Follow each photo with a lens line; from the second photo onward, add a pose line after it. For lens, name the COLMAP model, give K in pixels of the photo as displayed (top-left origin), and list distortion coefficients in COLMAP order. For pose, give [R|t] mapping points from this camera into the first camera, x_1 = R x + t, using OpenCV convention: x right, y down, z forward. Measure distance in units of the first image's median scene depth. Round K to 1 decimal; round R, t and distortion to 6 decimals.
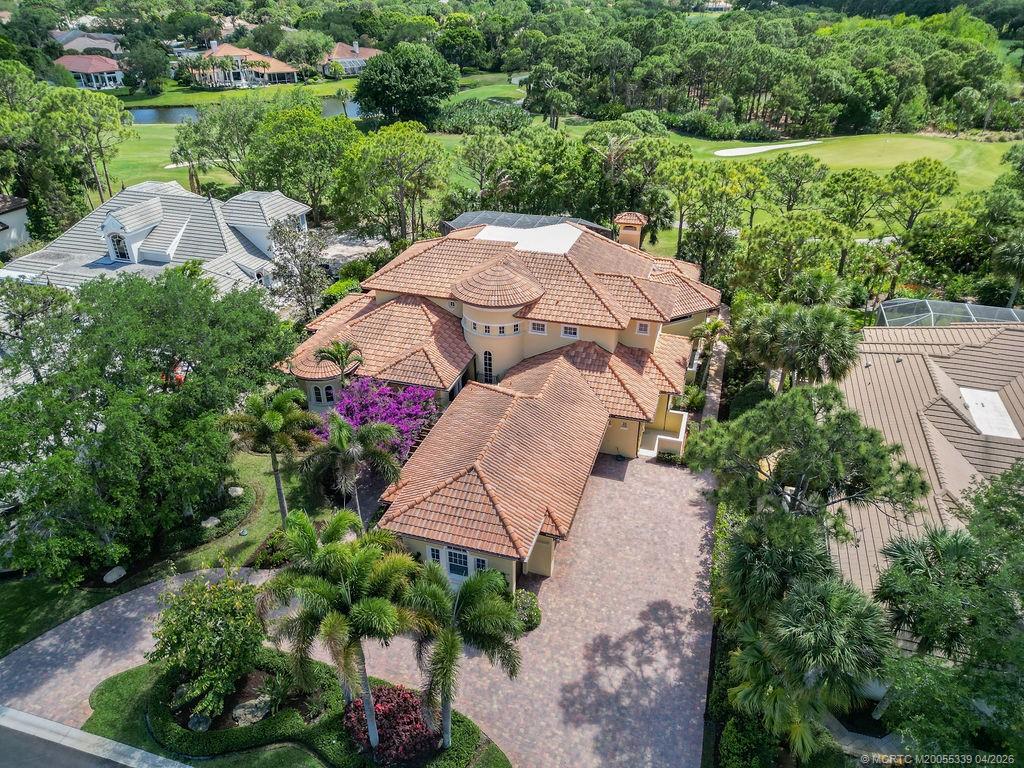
lens RADIAL K [[719.7, 0, 529.2], [0, 719.7, 381.4], [0, 0, 1]] dist [0.069689, -0.002018]
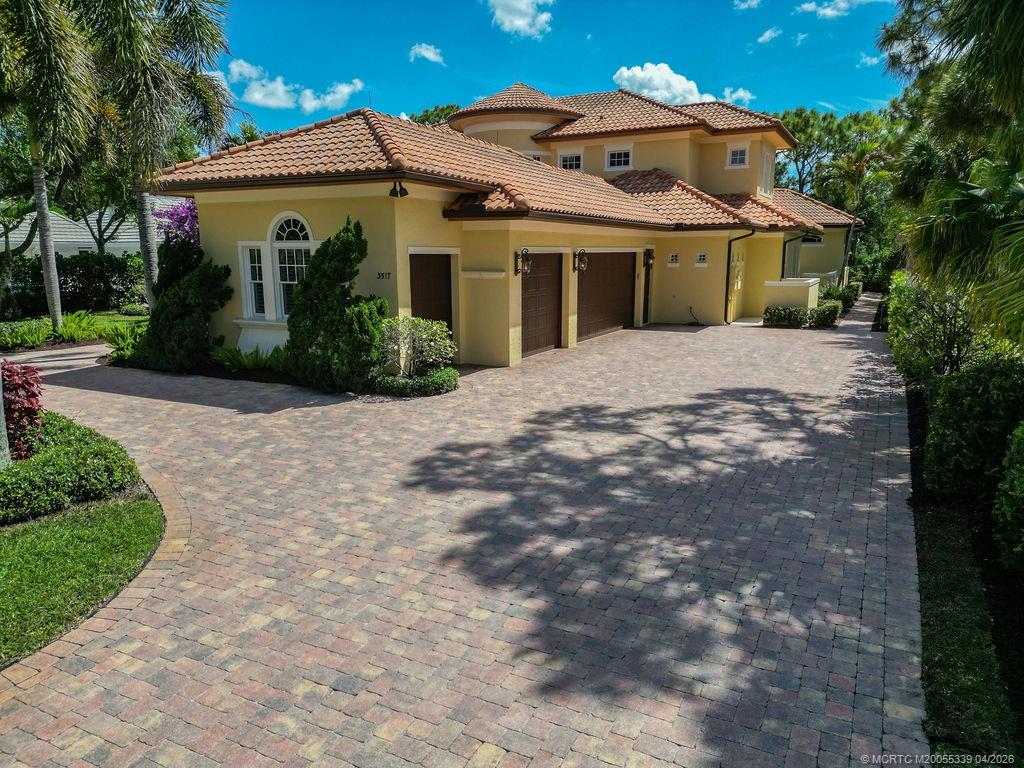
lens RADIAL K [[710.1, 0, 511.1], [0, 710.1, 382.1], [0, 0, 1]] dist [0.036033, -0.002194]
pose [[0.978801, 0.027919, -0.202902, 0.103973], [-0.093537, 0.942254, -0.321572, 0.353807], [0.182207, 0.333734, 0.924890, 0.489740]]
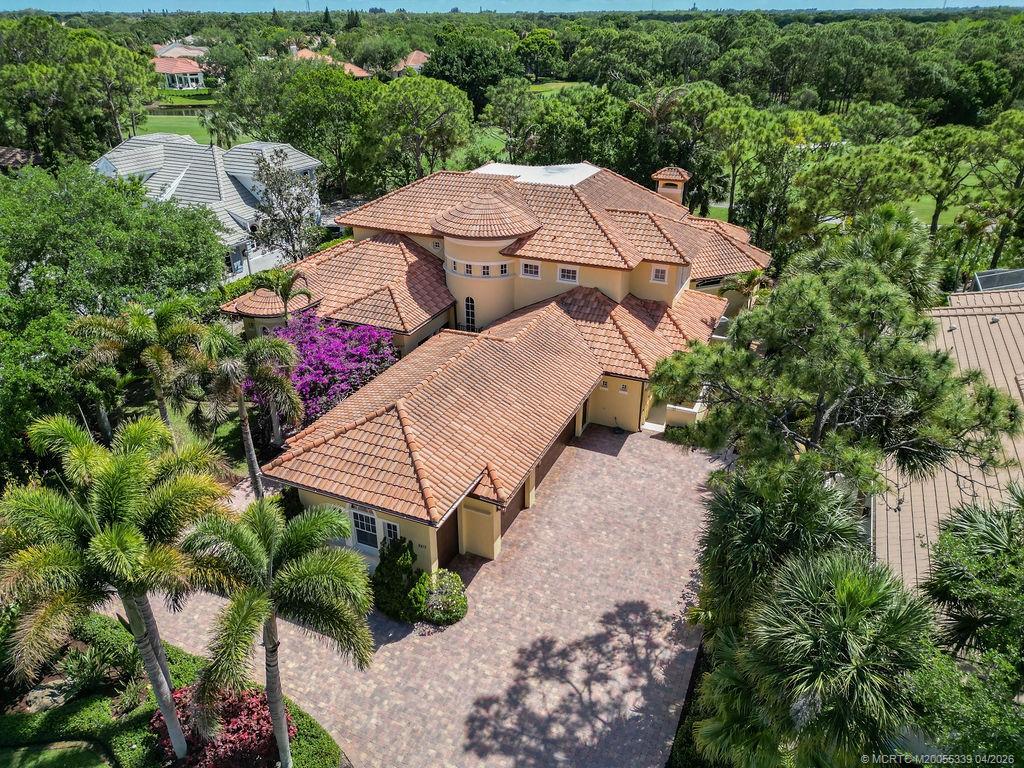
lens RADIAL K [[725.9, 0, 531.7], [0, 725.9, 386.4], [0, 0, 1]] dist [0.045920, 0.000578]
pose [[0.993415, 0.051890, -0.102145, 0.113583], [-0.055445, 0.997940, -0.032276, 0.091270], [0.100259, 0.037727, 0.994246, 0.196310]]
